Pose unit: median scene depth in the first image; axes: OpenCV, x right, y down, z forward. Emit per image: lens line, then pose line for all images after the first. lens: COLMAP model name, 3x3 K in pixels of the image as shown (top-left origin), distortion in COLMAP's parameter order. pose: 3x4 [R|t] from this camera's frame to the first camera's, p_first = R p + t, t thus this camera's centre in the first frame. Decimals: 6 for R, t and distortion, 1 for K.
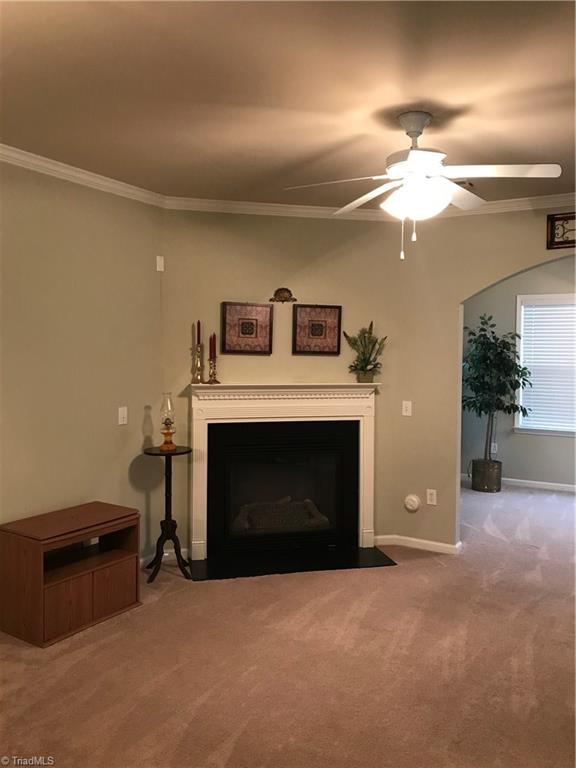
lens RADIAL K [[632.3, 0, 295.7], [0, 632.3, 381.1], [0, 0, 1]] dist [0.074017, -0.165703]
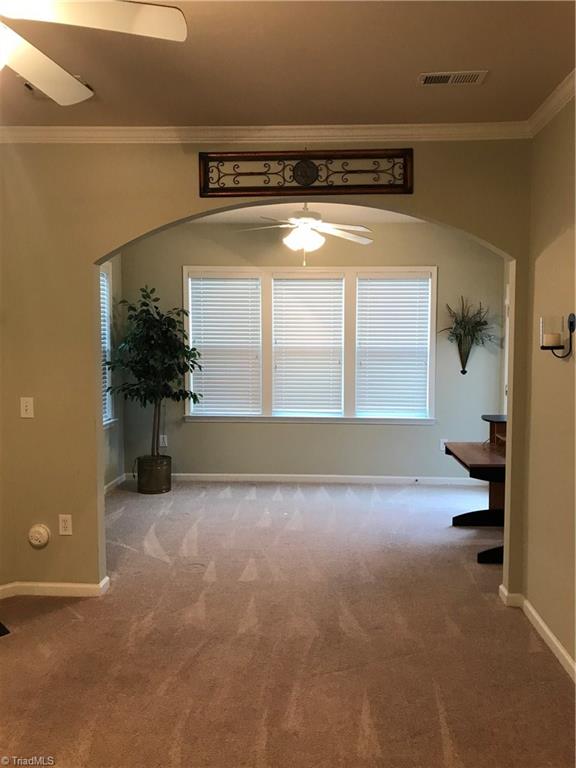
lens RADIAL K [[632.3, 0, 295.7], [0, 632.3, 381.1], [0, 0, 1]] dist [0.074017, -0.165703]
pose [[0.888290, -0.036386, 0.457840, 0.104472], [0.022785, 0.999121, 0.035197, -0.004393], [-0.458718, -0.020833, 0.888338, 0.194762]]
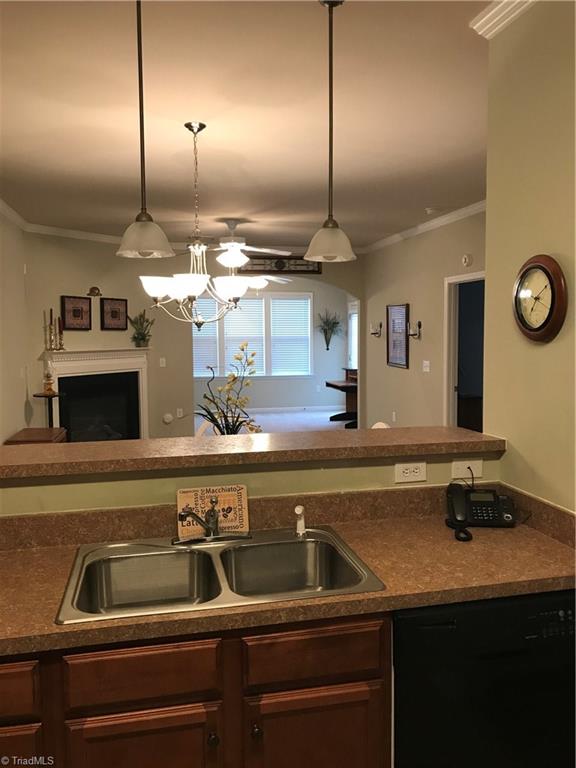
lens RADIAL K [[632.3, 0, 295.7], [0, 632.3, 381.1], [0, 0, 1]] dist [0.074017, -0.165703]
pose [[0.728794, -0.064791, 0.681660, -0.632535], [0.037743, 0.997801, 0.054488, 0.013187], [-0.683692, -0.013982, 0.729637, -0.402892]]
